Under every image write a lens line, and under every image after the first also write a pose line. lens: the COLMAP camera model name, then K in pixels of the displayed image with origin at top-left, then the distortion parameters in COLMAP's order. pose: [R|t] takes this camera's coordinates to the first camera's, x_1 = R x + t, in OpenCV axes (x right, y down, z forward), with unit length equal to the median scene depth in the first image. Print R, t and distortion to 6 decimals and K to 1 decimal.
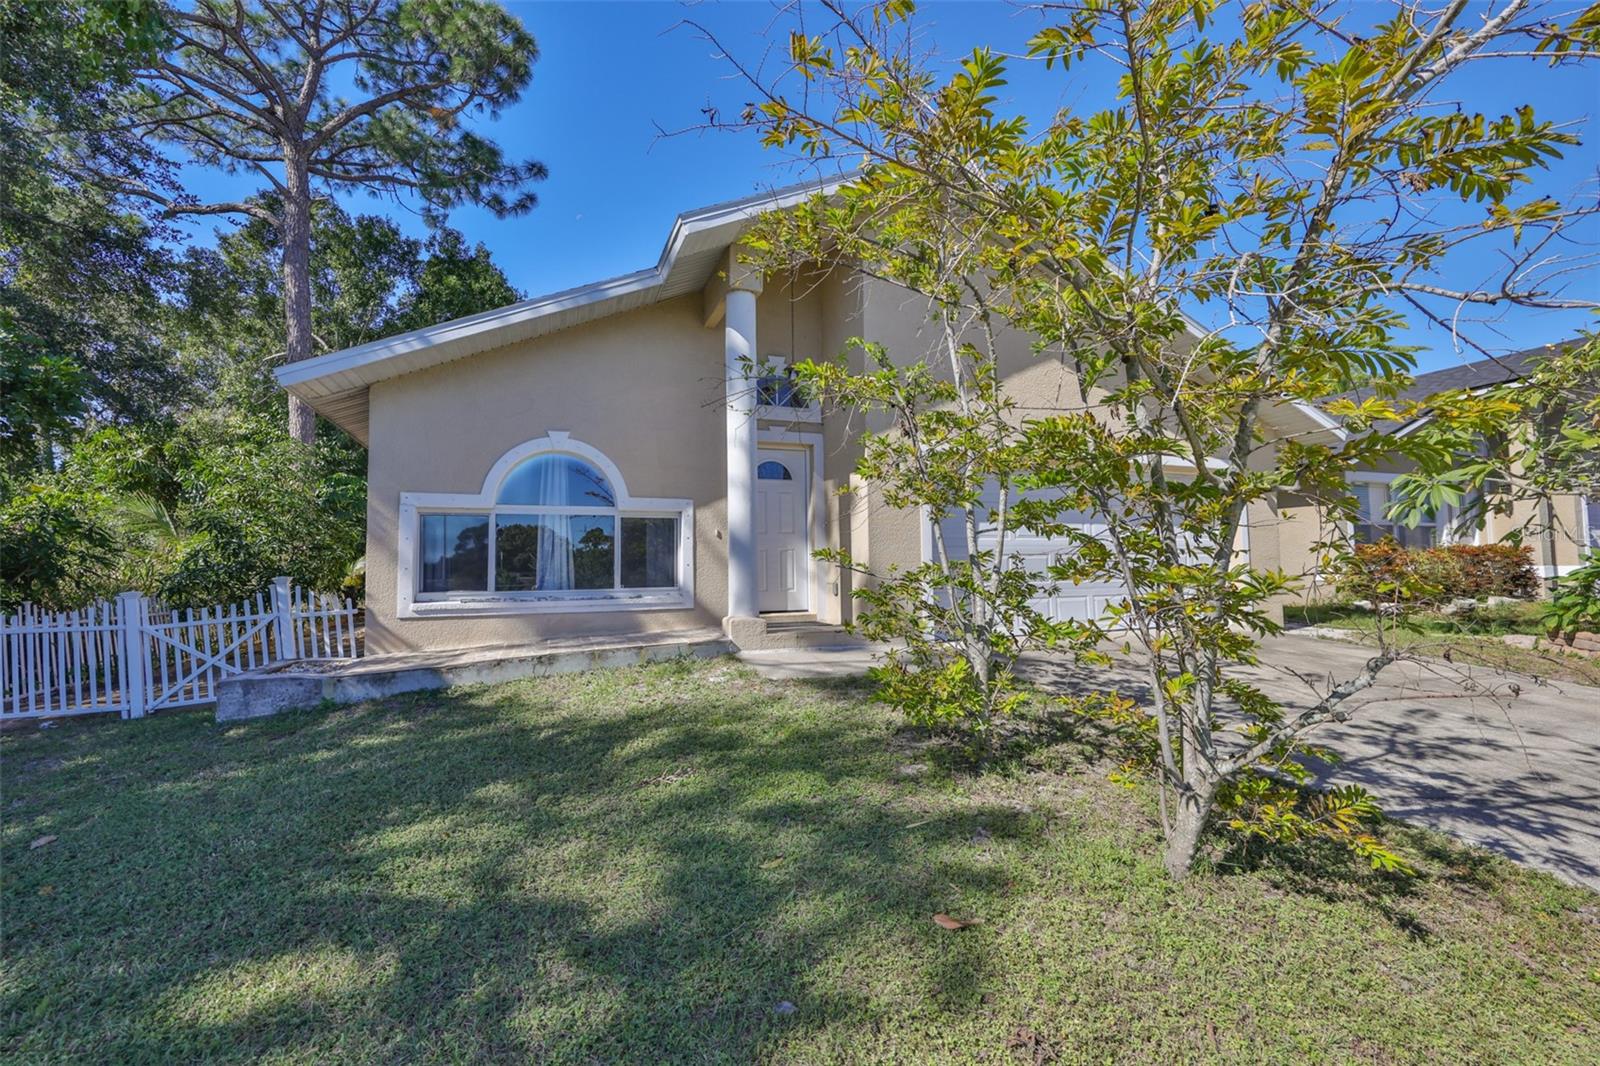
lens RADIAL K [[681.0, 0, 809.7], [0, 681.0, 548.6], [0, 0, 1]] dist [-0.001722, -0.000634]
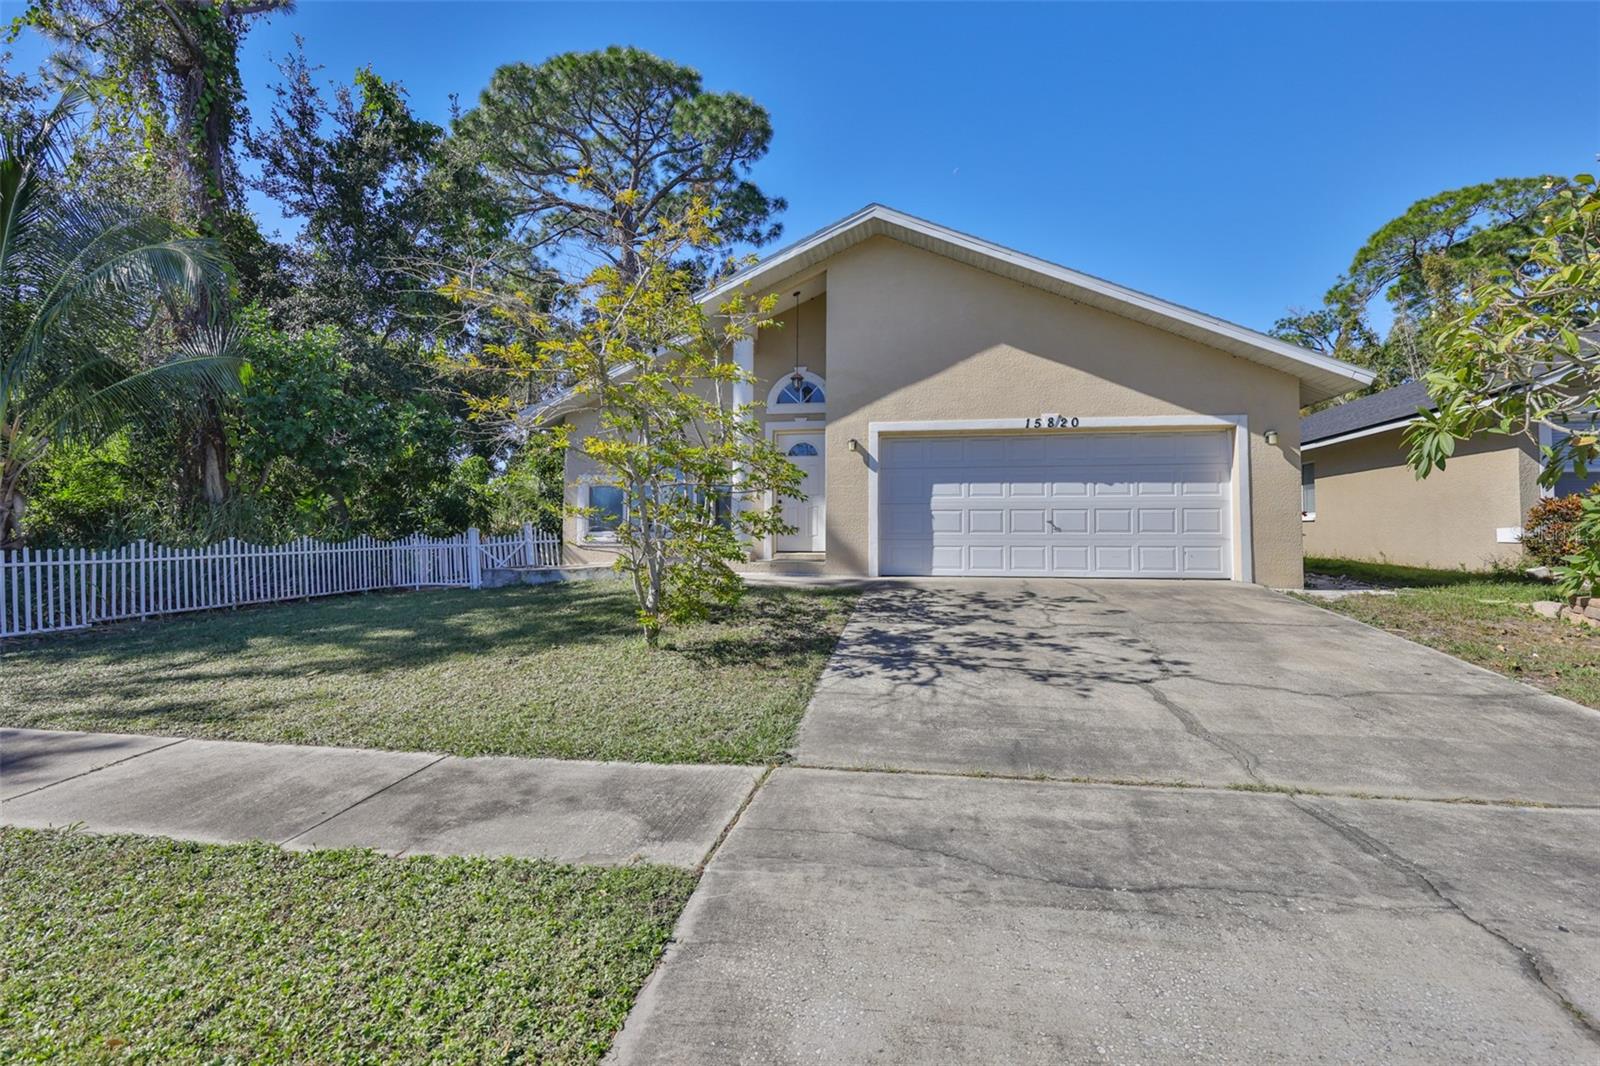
lens RADIAL K [[681.0, 0, 787.5], [0, 681.0, 529.0], [0, 0, 1]] dist [-0.001722, -0.000634]
pose [[0.865574, 0.011163, -0.500656, 0.685819], [0.003156, 0.999610, 0.027744, 0.009773], [0.500771, -0.025595, 0.865202, -0.244432]]
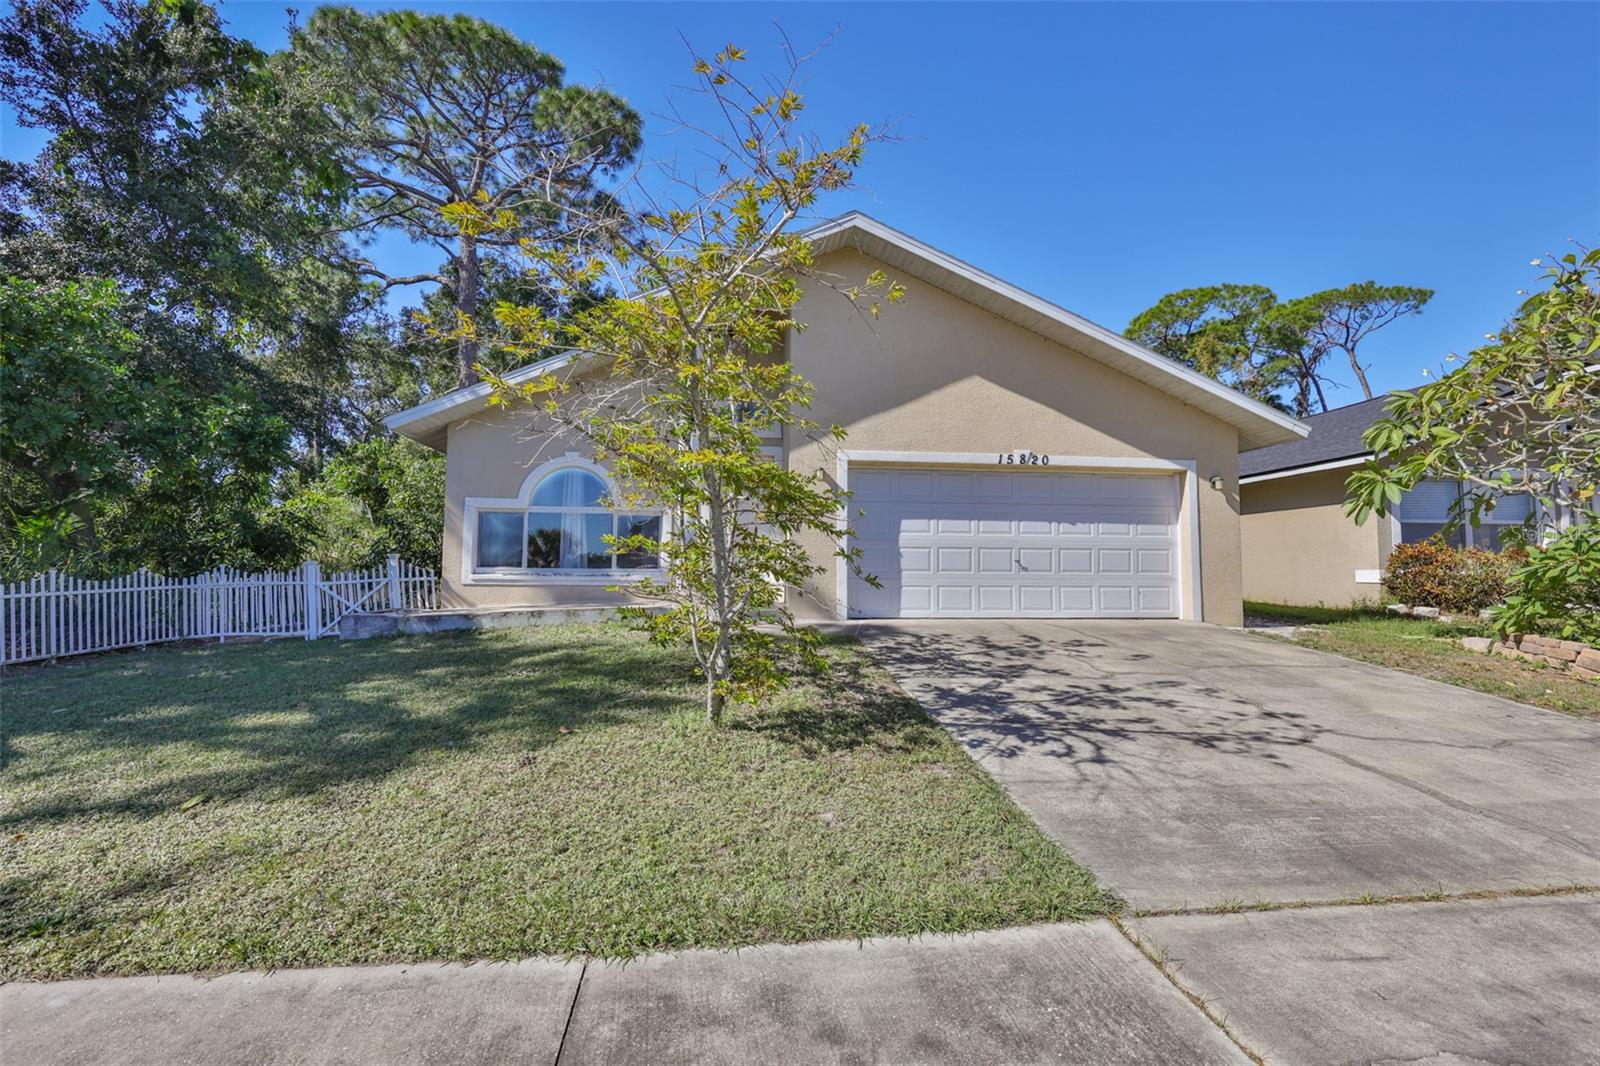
lens RADIAL K [[681.0, 0, 782.8], [0, 681.0, 547.4], [0, 0, 1]] dist [-0.001722, -0.000634]
pose [[0.965720, 0.012646, -0.259278, 0.385312], [-0.012358, 0.999920, 0.002740, 0.010074], [0.259292, 0.000558, 0.965799, -0.203082]]
